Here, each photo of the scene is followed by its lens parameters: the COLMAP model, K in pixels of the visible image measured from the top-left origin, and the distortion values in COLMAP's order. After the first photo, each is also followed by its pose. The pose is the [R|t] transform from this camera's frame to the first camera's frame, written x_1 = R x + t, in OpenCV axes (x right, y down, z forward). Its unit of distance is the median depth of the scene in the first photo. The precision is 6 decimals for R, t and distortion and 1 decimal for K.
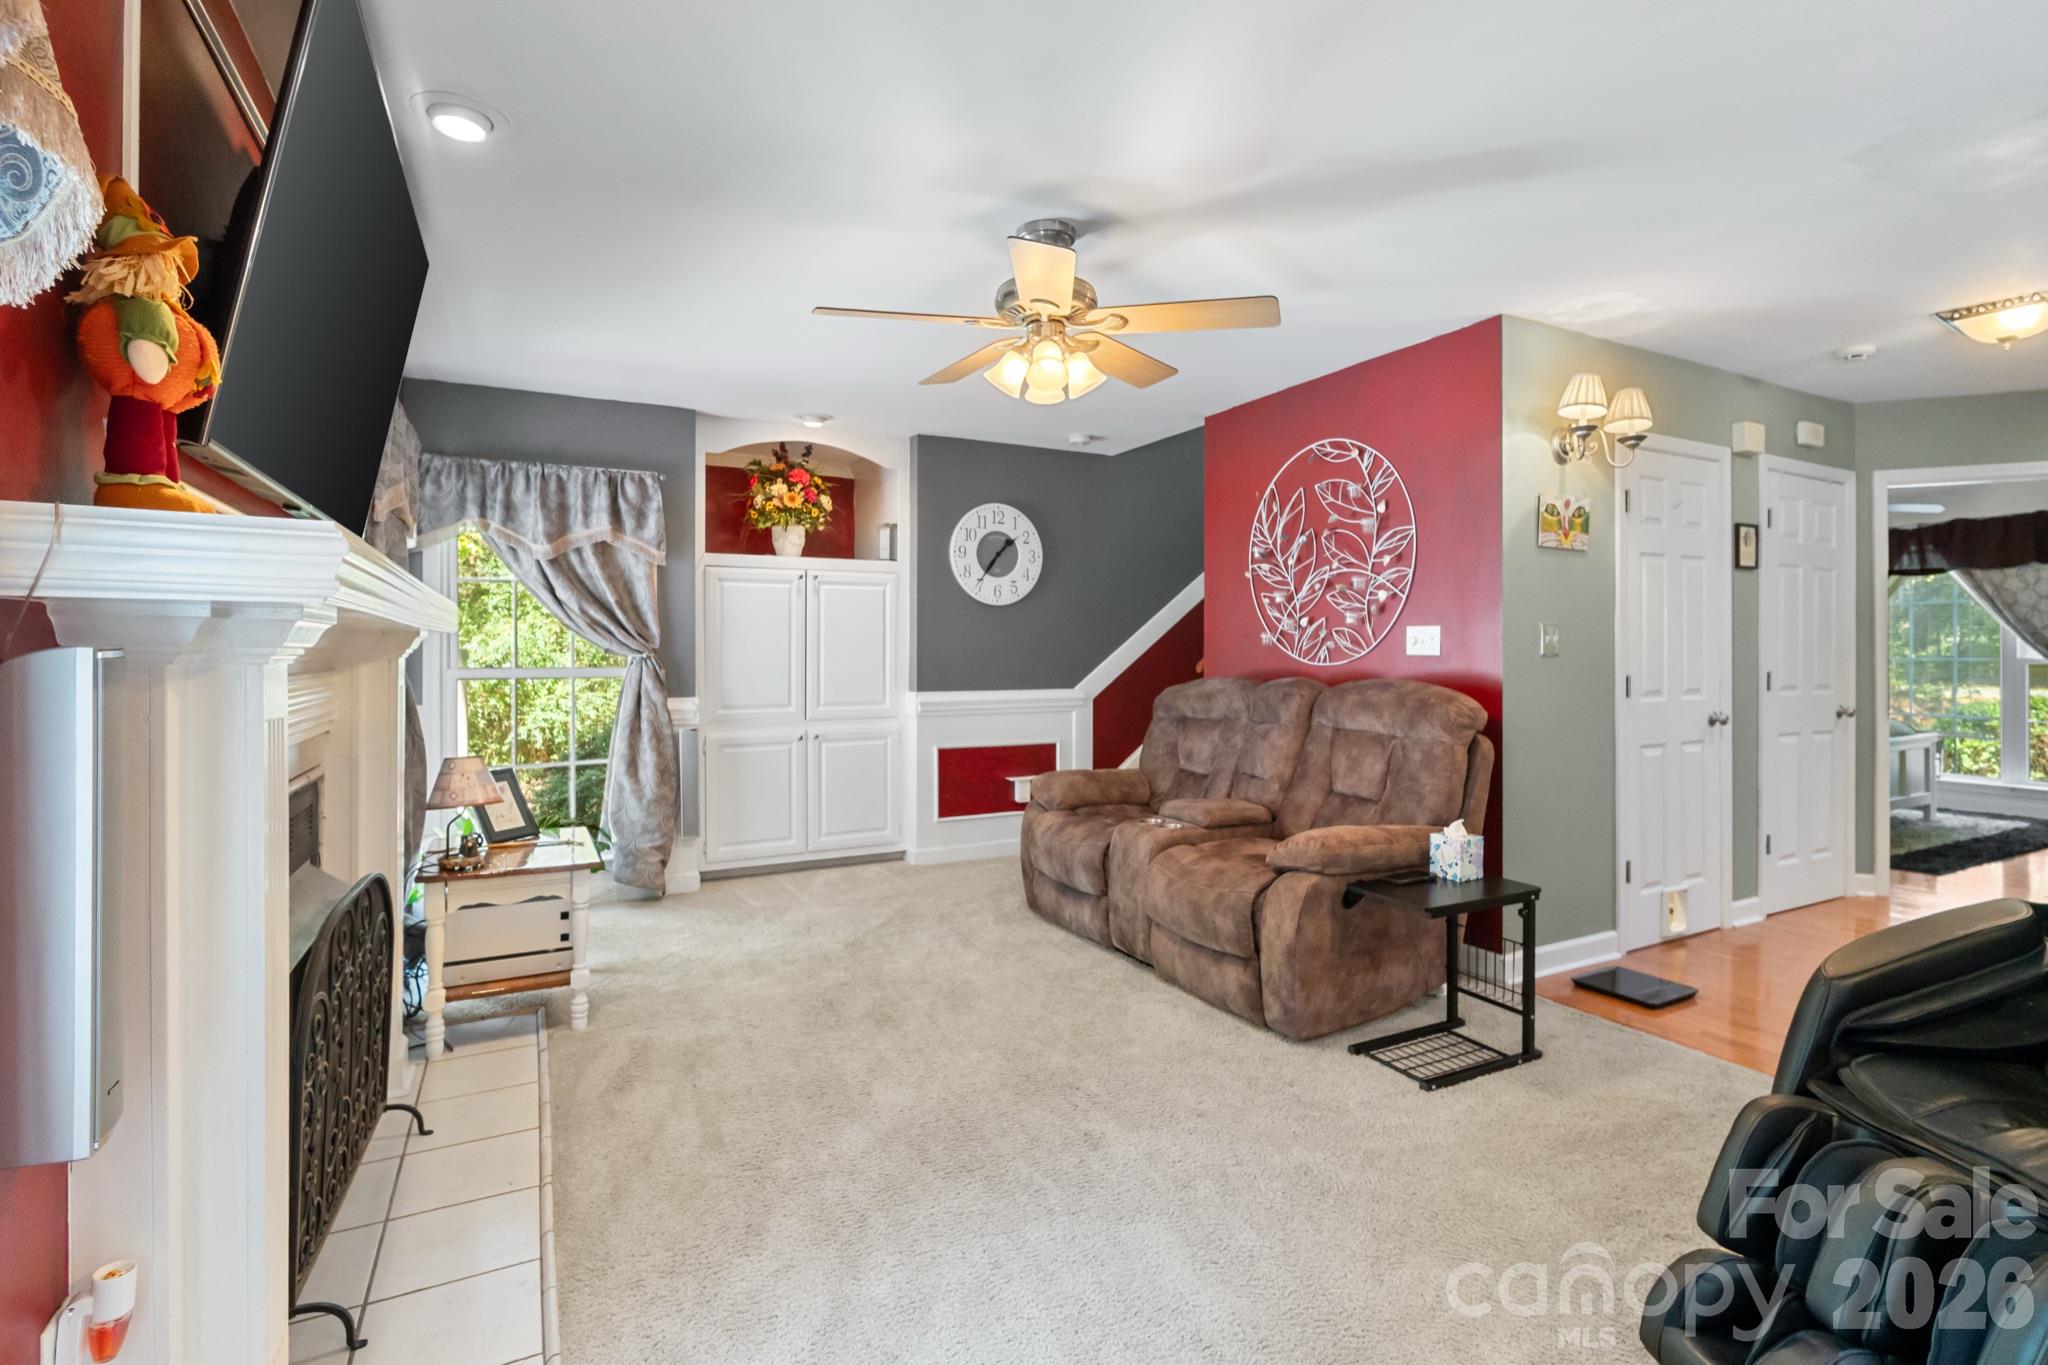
lens RADIAL K [[962.3, 0, 1017.9], [0, 962.3, 649.4], [0, 0, 1]] dist [0.003144, -0.002224]
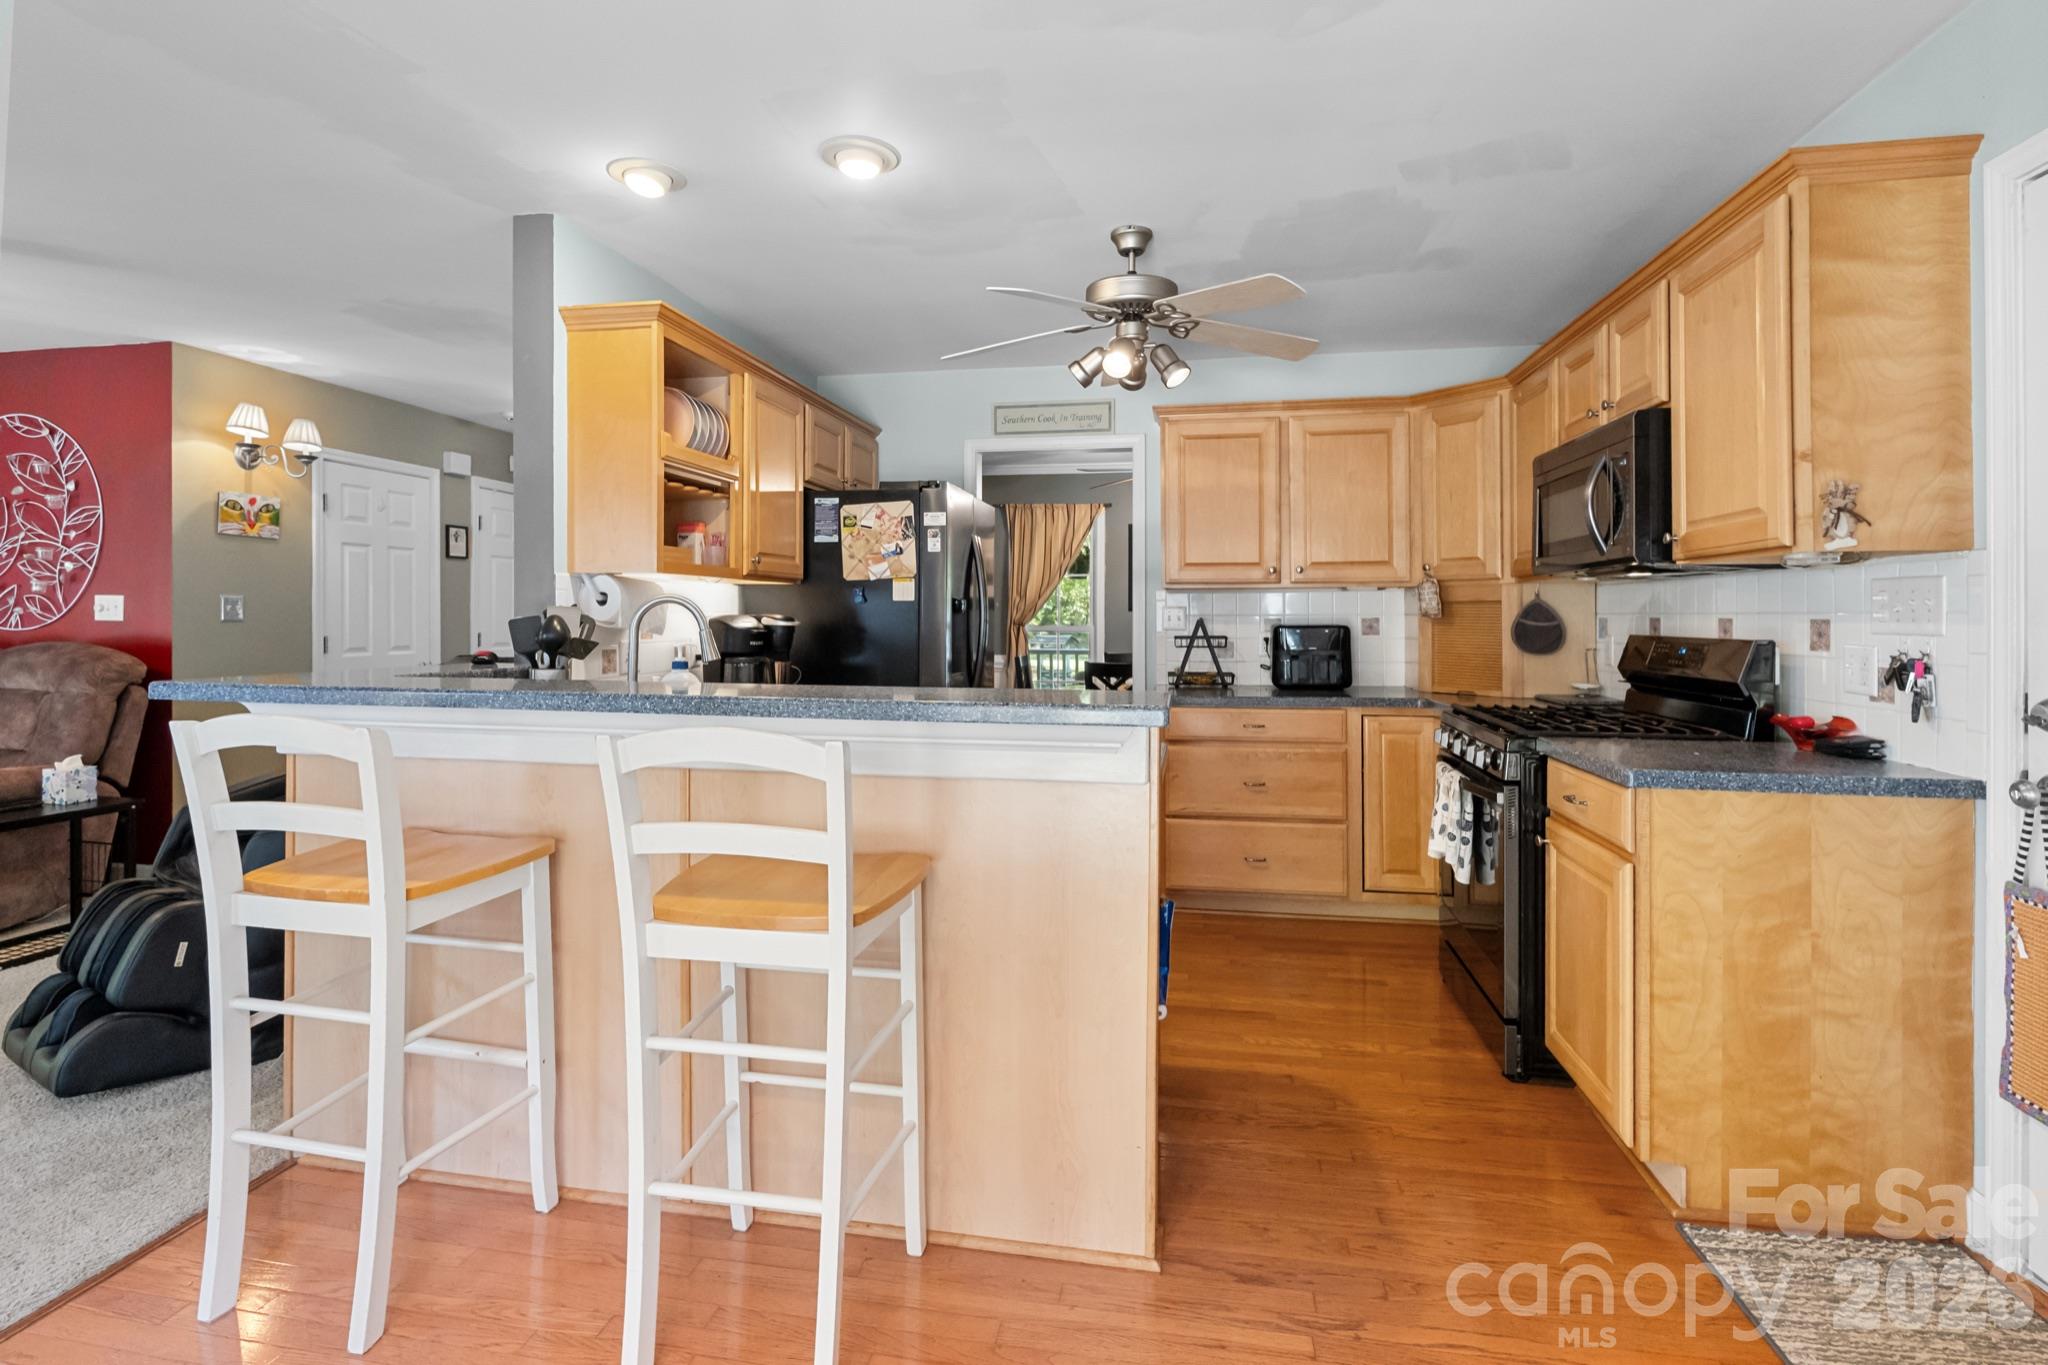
lens RADIAL K [[962.3, 0, 1020.3], [0, 962.3, 618.7], [0, 0, 1]] dist [0.003144, -0.002224]
pose [[0.607503, 0.000867, 0.794317, 0.175365], [-0.003080, 0.999994, 0.001263, -0.001064], [-0.794311, -0.003214, 0.607503, -0.566497]]
